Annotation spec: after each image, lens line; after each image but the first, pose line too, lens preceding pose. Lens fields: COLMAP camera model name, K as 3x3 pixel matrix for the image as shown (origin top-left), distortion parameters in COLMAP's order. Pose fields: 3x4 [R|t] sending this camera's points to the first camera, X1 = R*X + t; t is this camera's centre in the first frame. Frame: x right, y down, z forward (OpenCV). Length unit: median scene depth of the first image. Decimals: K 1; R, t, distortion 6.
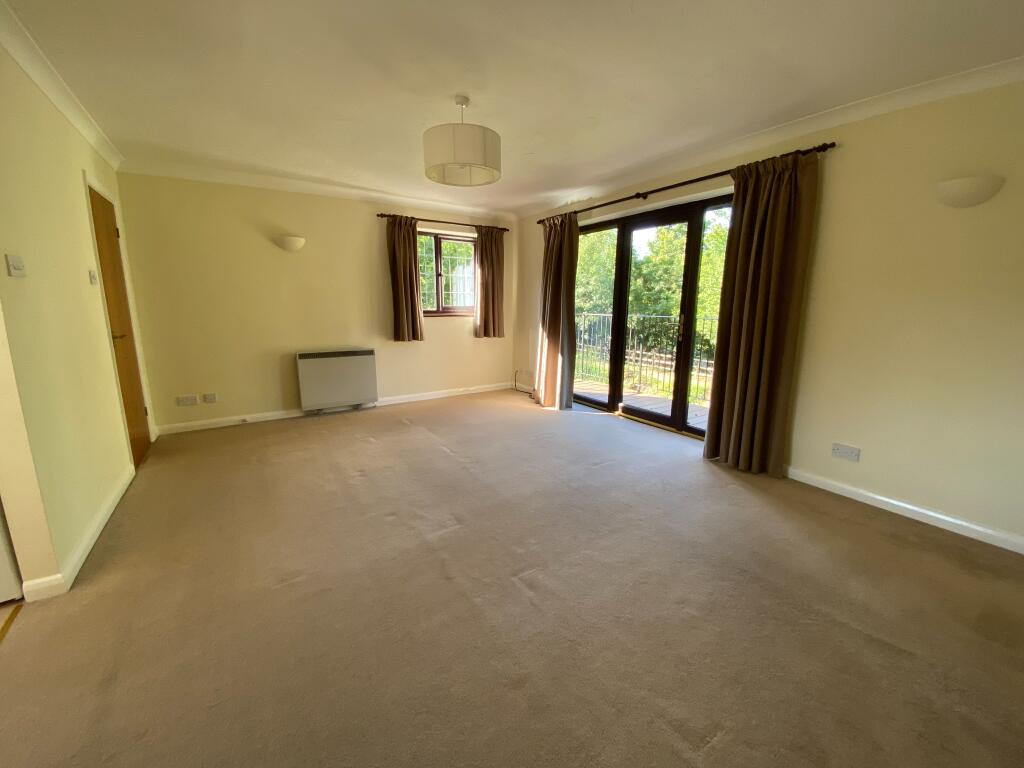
lens RADIAL K [[419.3, 0, 509.8], [0, 419.3, 385.0], [0, 0, 1]] dist [0.002496, 0.000014]
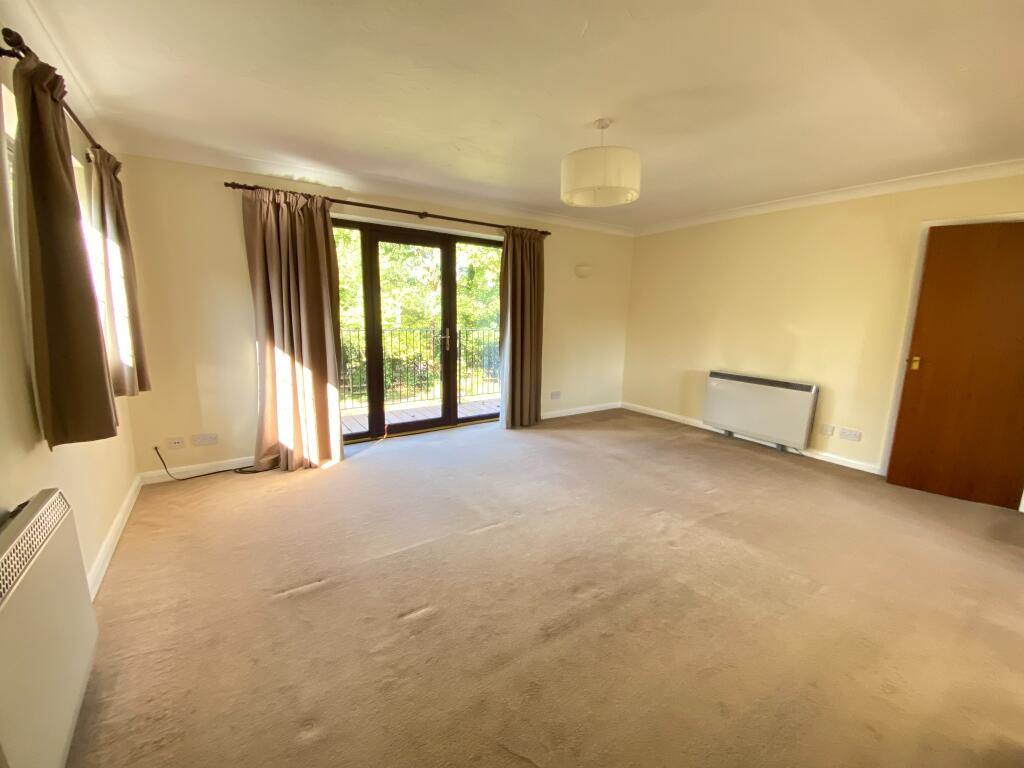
lens RADIAL K [[419.3, 0, 510.1], [0, 419.3, 380.0], [0, 0, 1]] dist [0.002496, 0.000014]
pose [[-0.032535, -0.165504, 0.985672, -0.712484], [0.178729, 0.969335, 0.168660, -0.178068], [-0.983360, 0.181656, -0.001957, 0.797528]]
